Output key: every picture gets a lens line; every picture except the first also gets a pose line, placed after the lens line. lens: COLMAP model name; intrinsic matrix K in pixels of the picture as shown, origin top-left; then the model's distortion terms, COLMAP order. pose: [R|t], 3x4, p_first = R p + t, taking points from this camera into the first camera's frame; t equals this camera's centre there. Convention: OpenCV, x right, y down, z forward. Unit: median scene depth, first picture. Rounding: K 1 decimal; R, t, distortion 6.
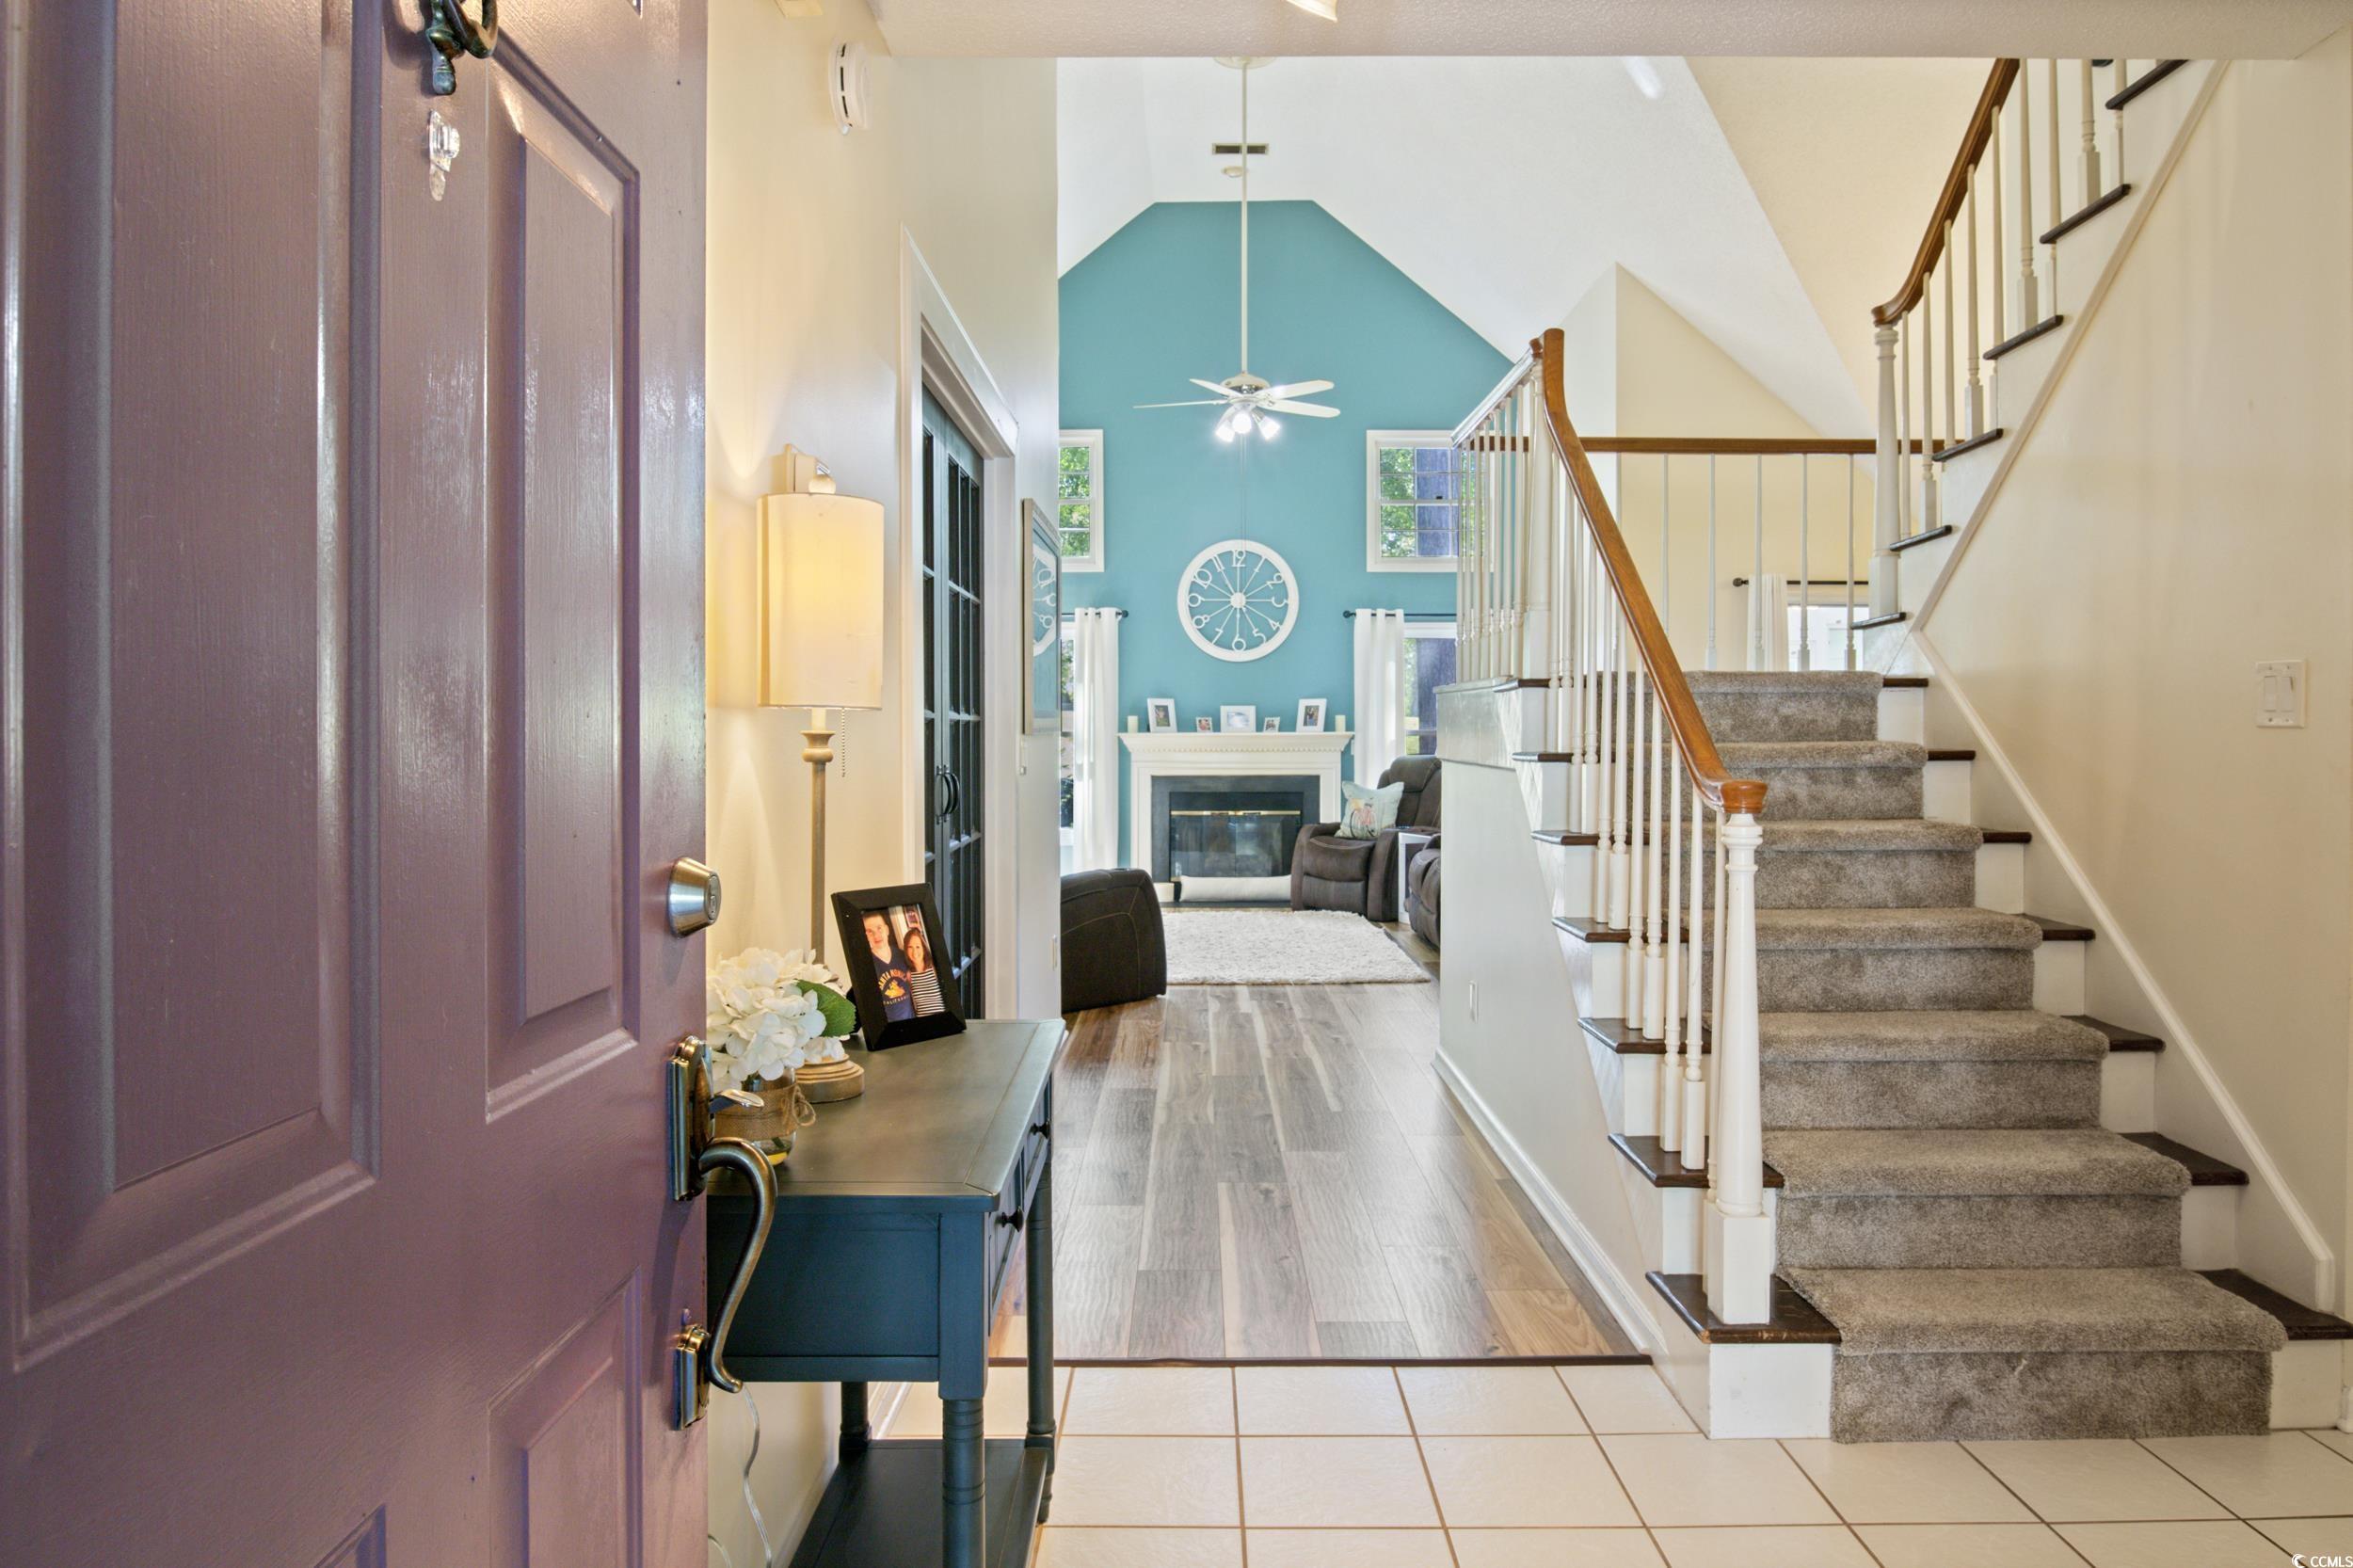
lens RADIAL K [[1533.7, 0, 1176.5], [0, 1533.7, 784.0], [0, 0, 1]] dist [-0.044356, 0.000052]
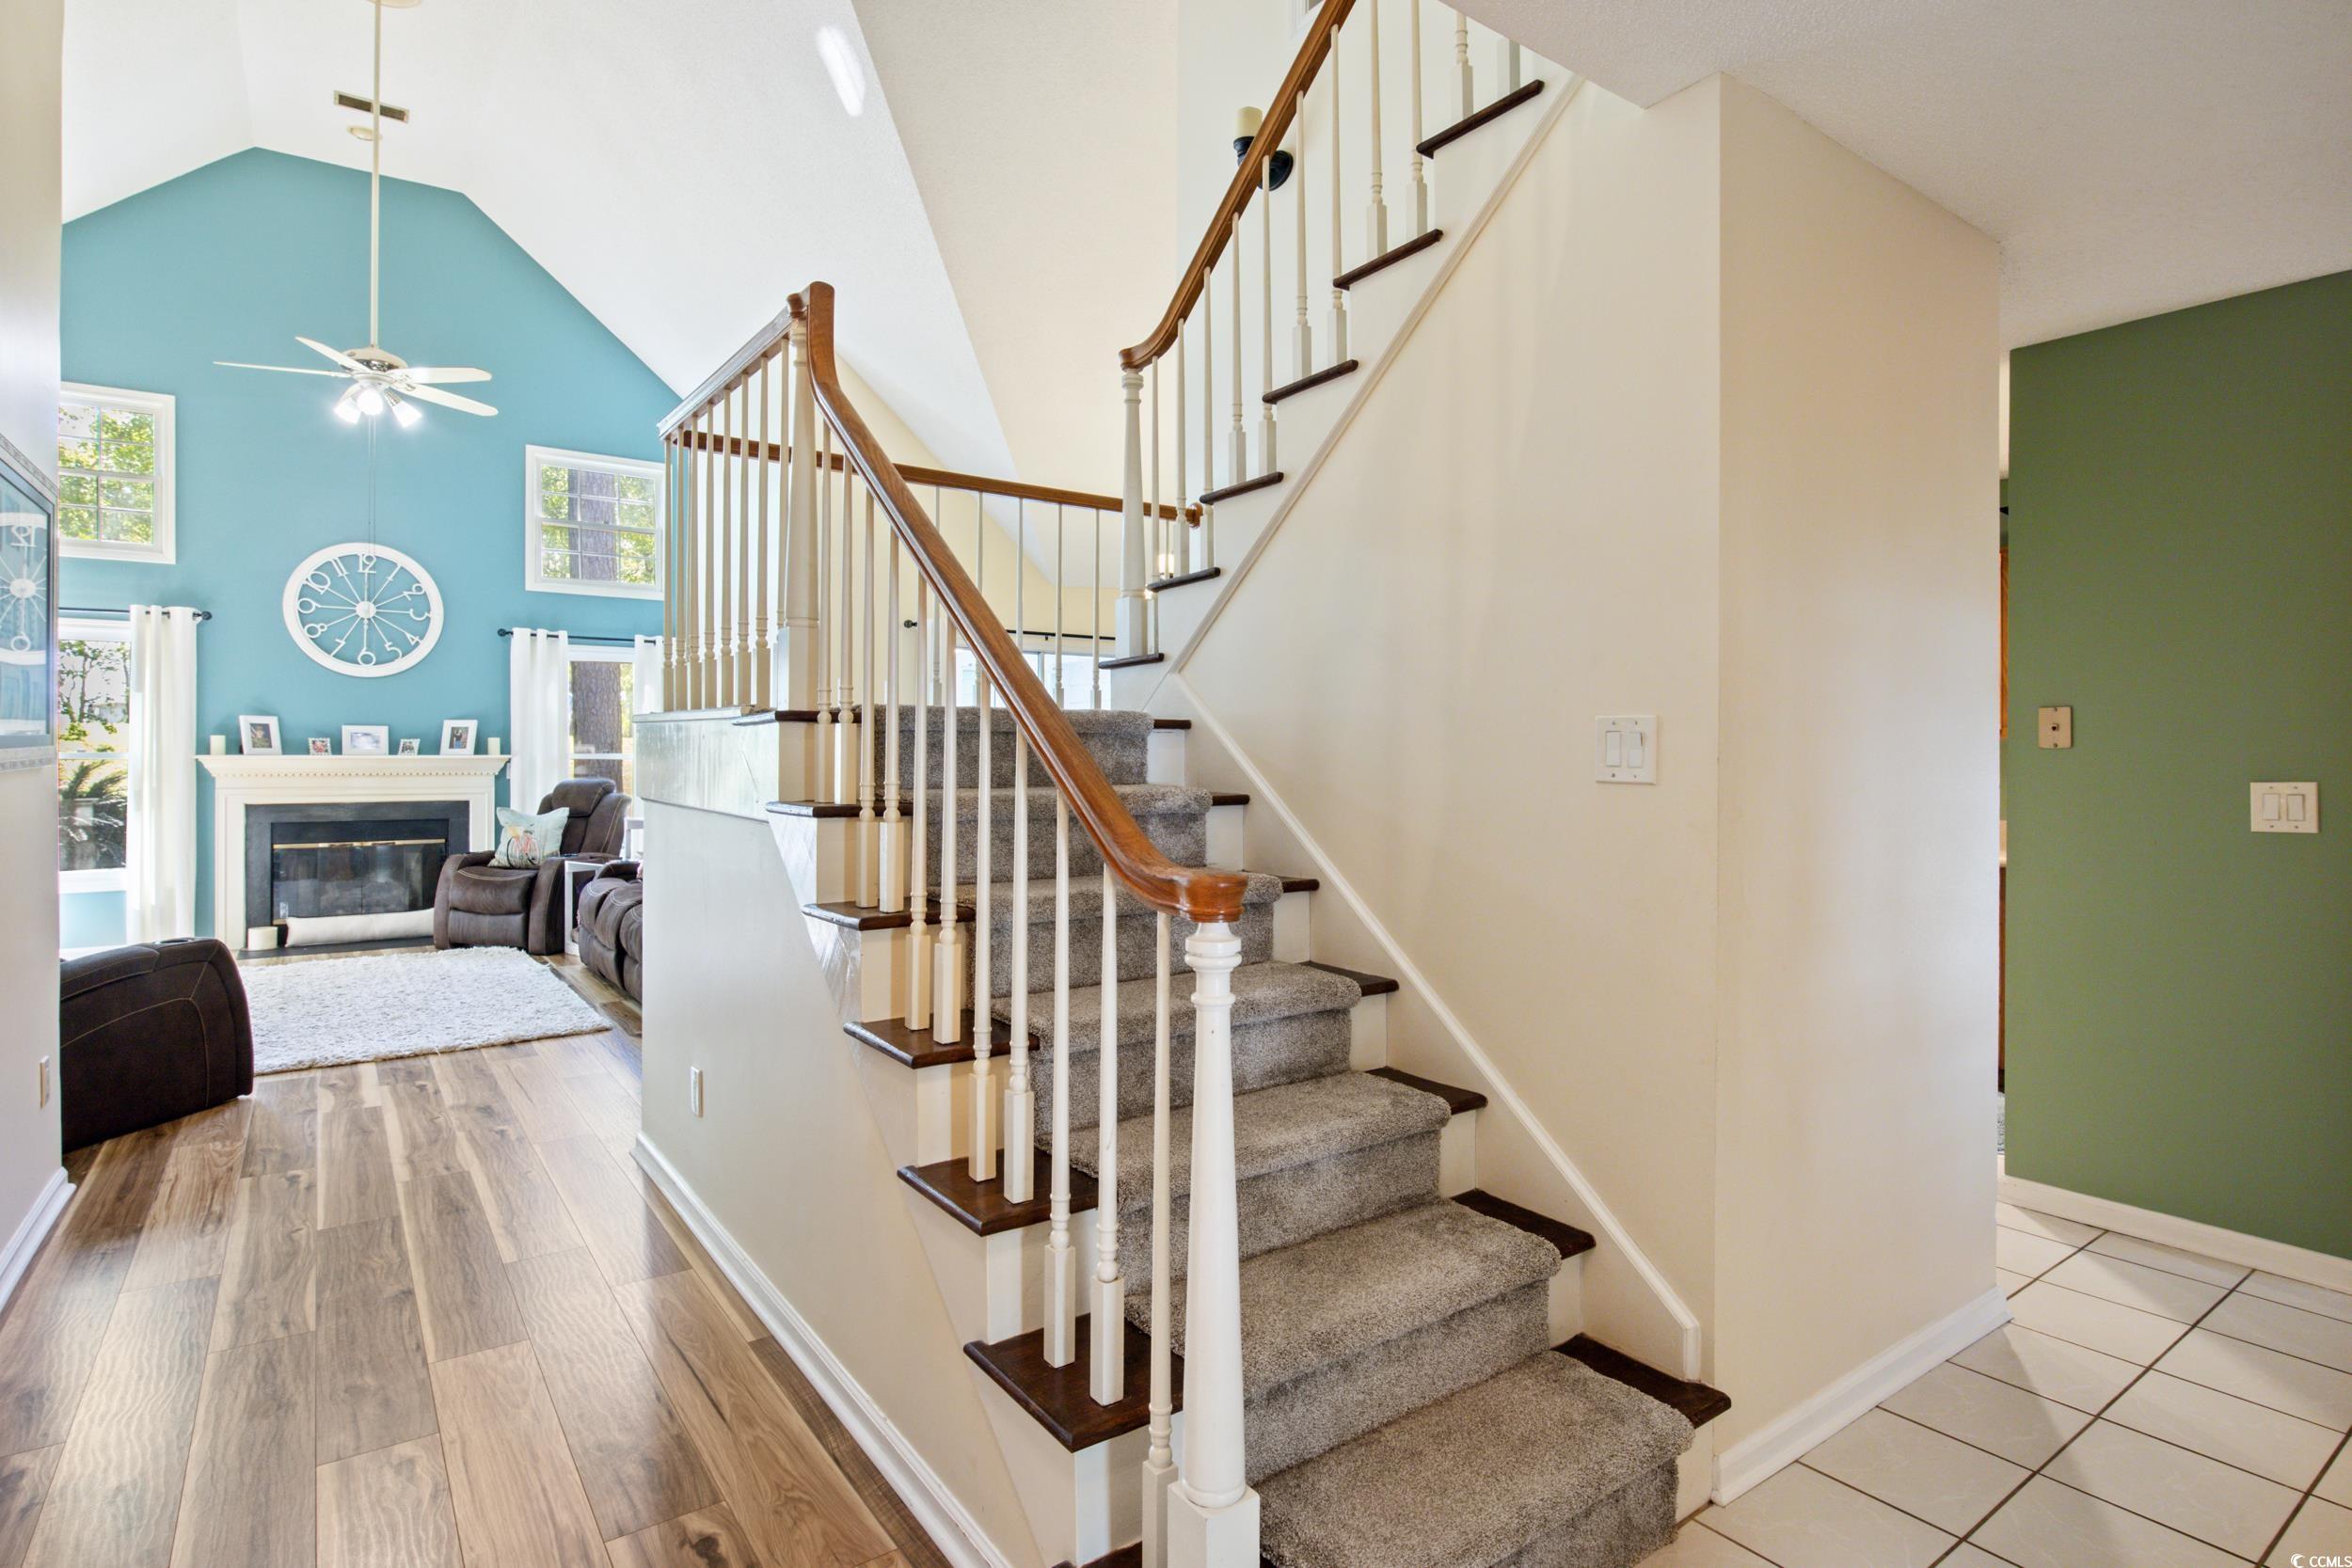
lens RADIAL K [[1188.9, 0, 1173.7], [0, 1188.9, 760.4], [0, 0, 1]] dist [-0.006282, -0.001726]
pose [[0.804809, 0.001775, 0.593532, 0.014240], [0.011762, 0.999751, -0.018939, -0.018511], [-0.593418, 0.022224, 0.804588, 0.243077]]
